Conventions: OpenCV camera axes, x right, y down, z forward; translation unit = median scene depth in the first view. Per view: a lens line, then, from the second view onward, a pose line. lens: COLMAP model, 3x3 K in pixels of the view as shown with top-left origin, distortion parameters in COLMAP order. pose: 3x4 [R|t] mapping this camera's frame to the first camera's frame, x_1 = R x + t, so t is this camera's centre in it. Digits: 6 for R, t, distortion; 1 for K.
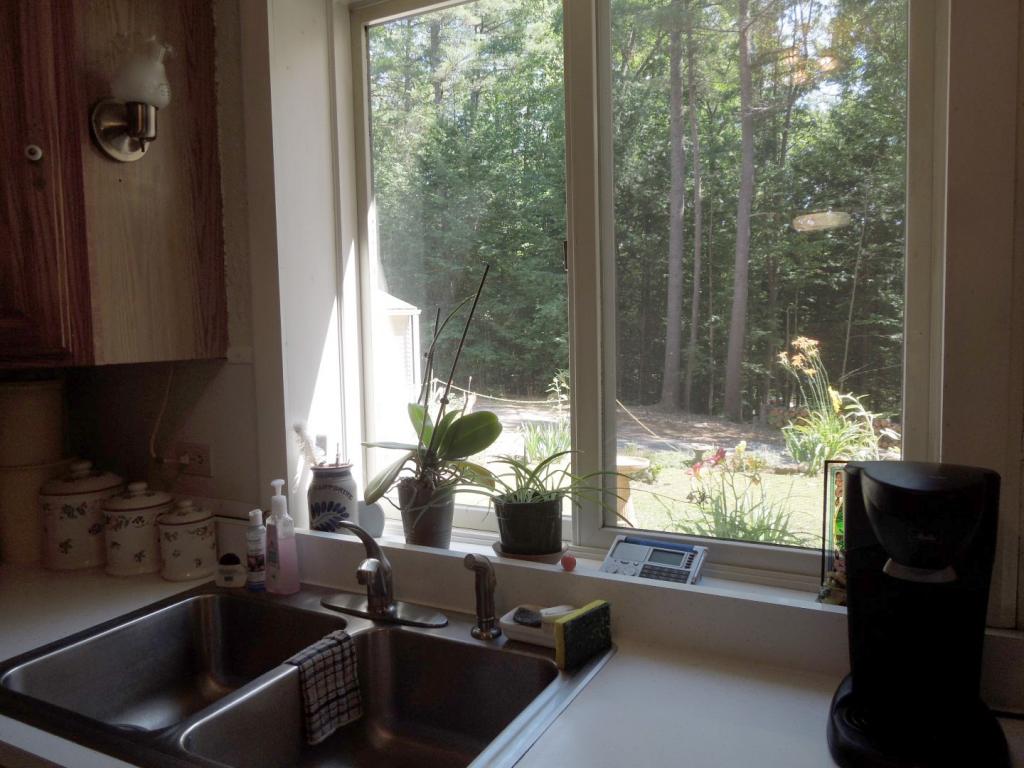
lens RADIAL K [[770.8, 0, 515.6], [0, 770.8, 377.4], [0, 0, 1]] dist [-0.018176, 0.006024]
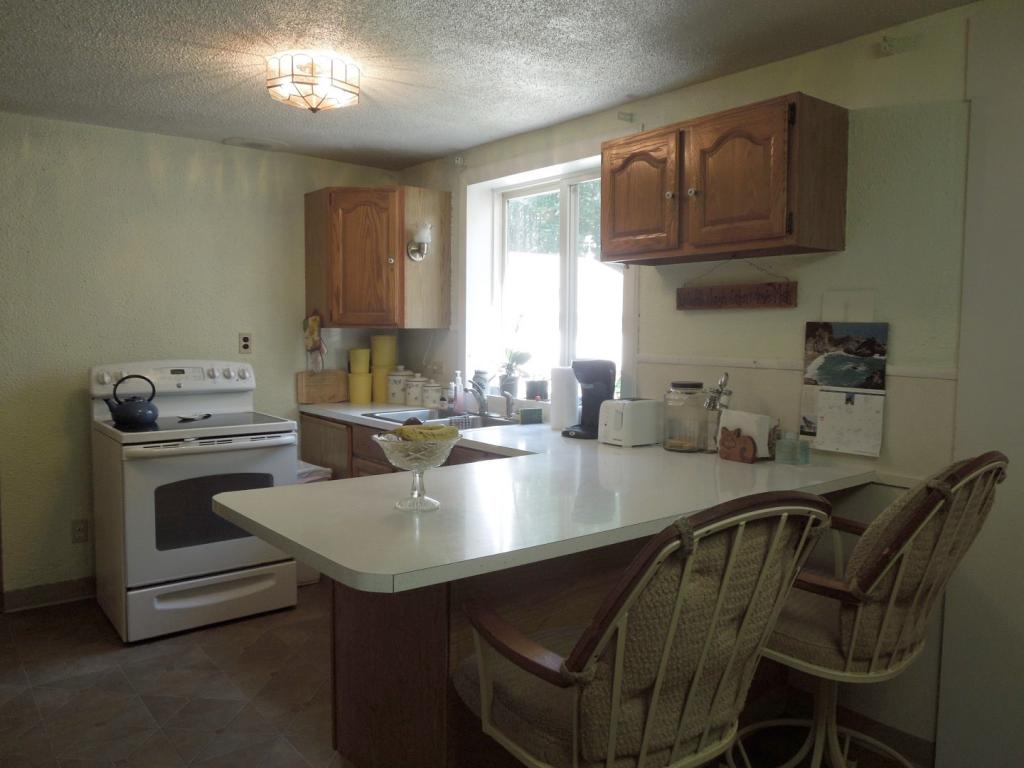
lens RADIAL K [[770.8, 0, 512.9], [0, 770.8, 381.1], [0, 0, 1]] dist [-0.018176, 0.006024]
pose [[0.919132, 0.059937, -0.389364, 0.927676], [-0.057048, 0.998191, 0.018991, 0.096948], [0.389797, 0.004757, 0.920888, -1.457616]]
